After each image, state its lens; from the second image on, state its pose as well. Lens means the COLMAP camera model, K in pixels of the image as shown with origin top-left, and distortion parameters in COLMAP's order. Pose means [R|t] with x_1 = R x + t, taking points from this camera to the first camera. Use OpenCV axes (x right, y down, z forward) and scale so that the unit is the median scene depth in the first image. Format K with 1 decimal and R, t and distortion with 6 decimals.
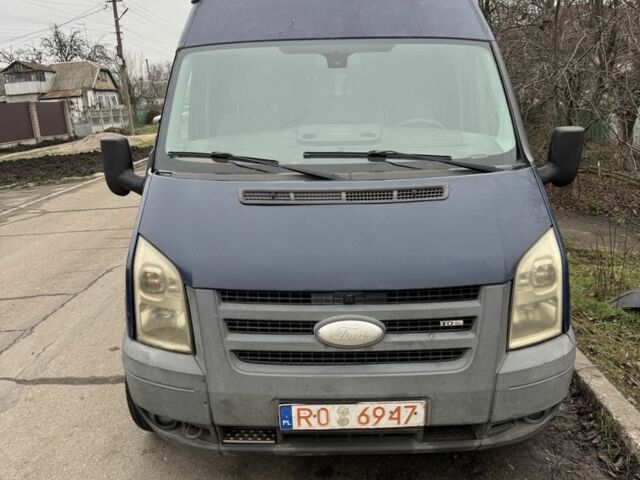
lens RADIAL K [[597.7, 0, 320.0], [0, 597.7, 240.0], [0, 0, 1]] dist [0.118912, -0.242993]
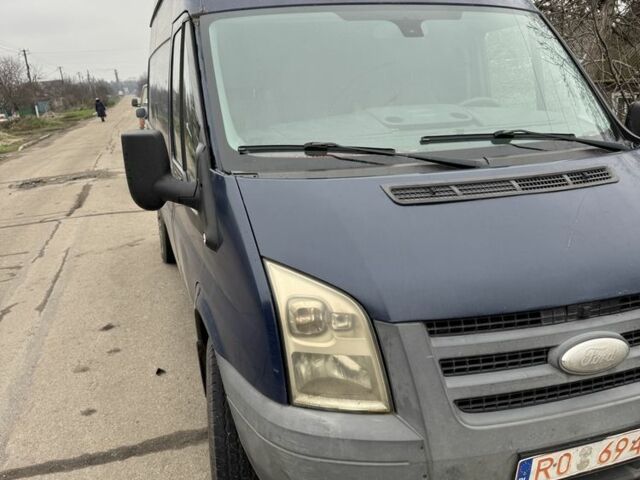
lens RADIAL K [[597.7, 0, 320.0], [0, 597.7, 240.0], [0, 0, 1]] dist [0.118912, -0.242993]
pose [[0.953800, -0.091973, 0.286019, -0.486416], [0.091814, 0.995678, 0.013993, -0.038567], [-0.286070, 0.012914, 0.958122, 0.317980]]
